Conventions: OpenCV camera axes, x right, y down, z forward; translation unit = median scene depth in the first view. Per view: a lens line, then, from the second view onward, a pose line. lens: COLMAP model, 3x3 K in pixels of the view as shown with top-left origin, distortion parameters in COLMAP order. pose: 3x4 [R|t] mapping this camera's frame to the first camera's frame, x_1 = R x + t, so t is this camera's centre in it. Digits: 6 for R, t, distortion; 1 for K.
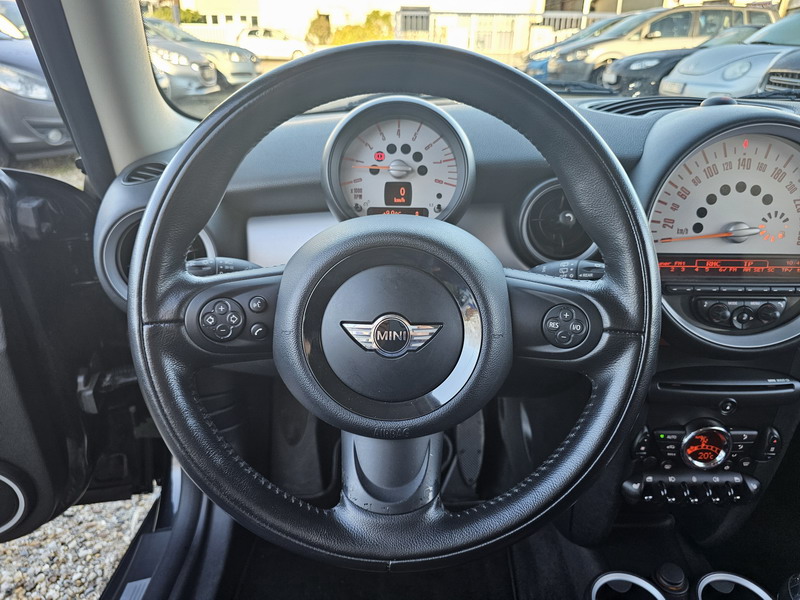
lens RADIAL K [[541.3, 0, 396.6], [0, 541.3, 300.5], [0, 0, 1]] dist [0.052492, -0.038761]
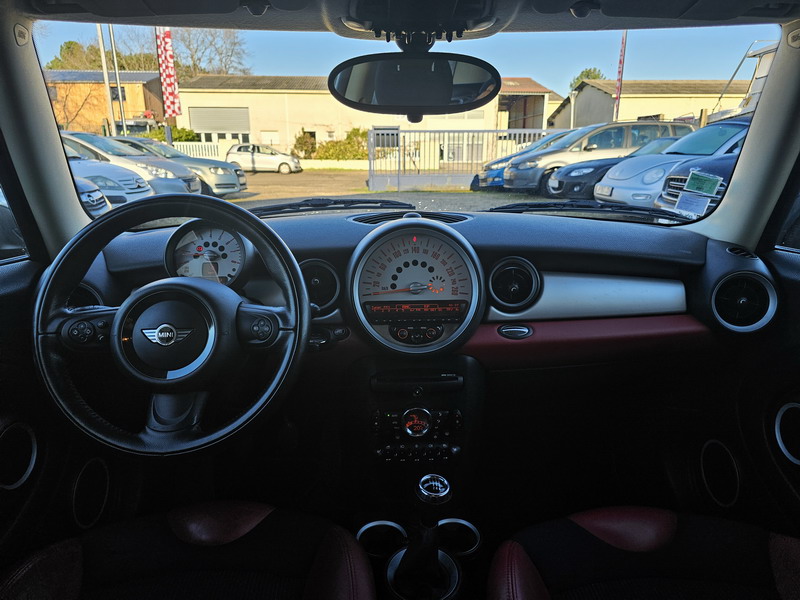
lens RADIAL K [[533.9, 0, 400.0], [0, 533.9, 300.0], [0, 0, 1]] dist [0.079165, -0.057054]
pose [[0.999216, -0.025184, 0.030556, 0.062847], [0.030124, 0.984315, -0.173830, 0.024760], [-0.025699, 0.174615, 0.984301, -0.079141]]
